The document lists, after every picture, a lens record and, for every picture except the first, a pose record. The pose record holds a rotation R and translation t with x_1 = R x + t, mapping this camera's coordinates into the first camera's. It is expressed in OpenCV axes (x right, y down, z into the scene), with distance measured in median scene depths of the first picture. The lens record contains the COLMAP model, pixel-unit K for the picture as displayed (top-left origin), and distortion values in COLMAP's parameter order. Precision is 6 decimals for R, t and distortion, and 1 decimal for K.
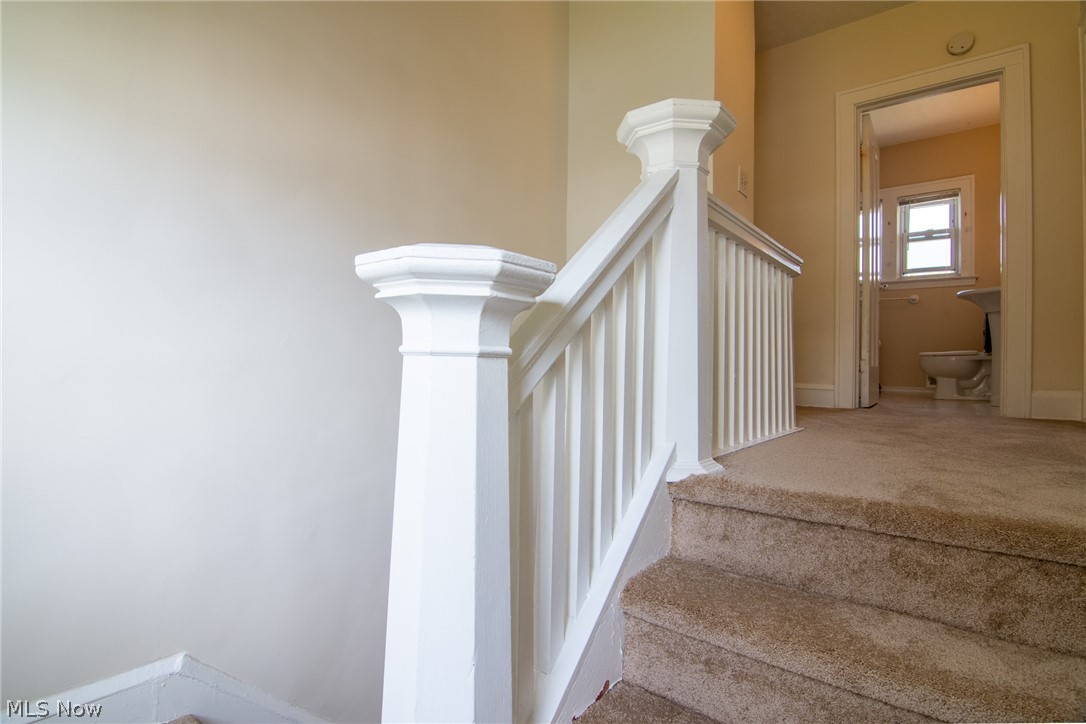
lens RADIAL K [[543.5, 0, 541.9], [0, 543.5, 361.2], [0, 0, 1]] dist [-0.003438, -0.000439]
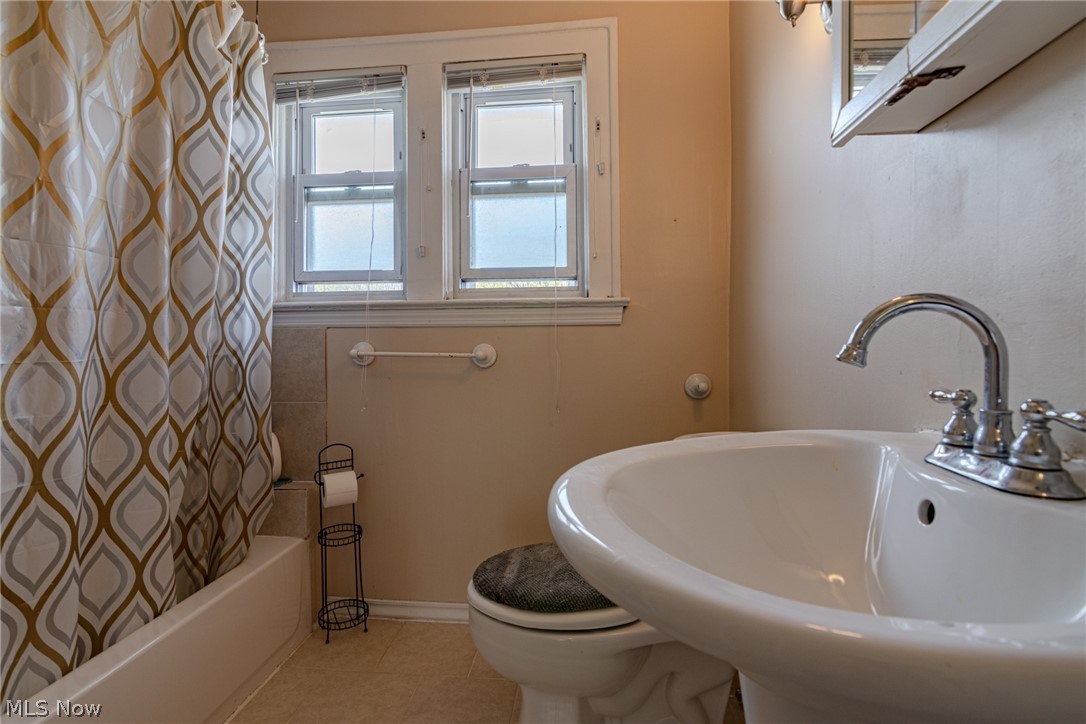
lens RADIAL K [[543.5, 0, 542.7], [0, 543.5, 357.9], [0, 0, 1]] dist [-0.003438, -0.000439]
pose [[0.859943, -0.025048, 0.509775, 0.538131], [0.016508, 0.999637, 0.021270, -0.119821], [-0.510123, -0.009876, 0.860045, 0.676482]]
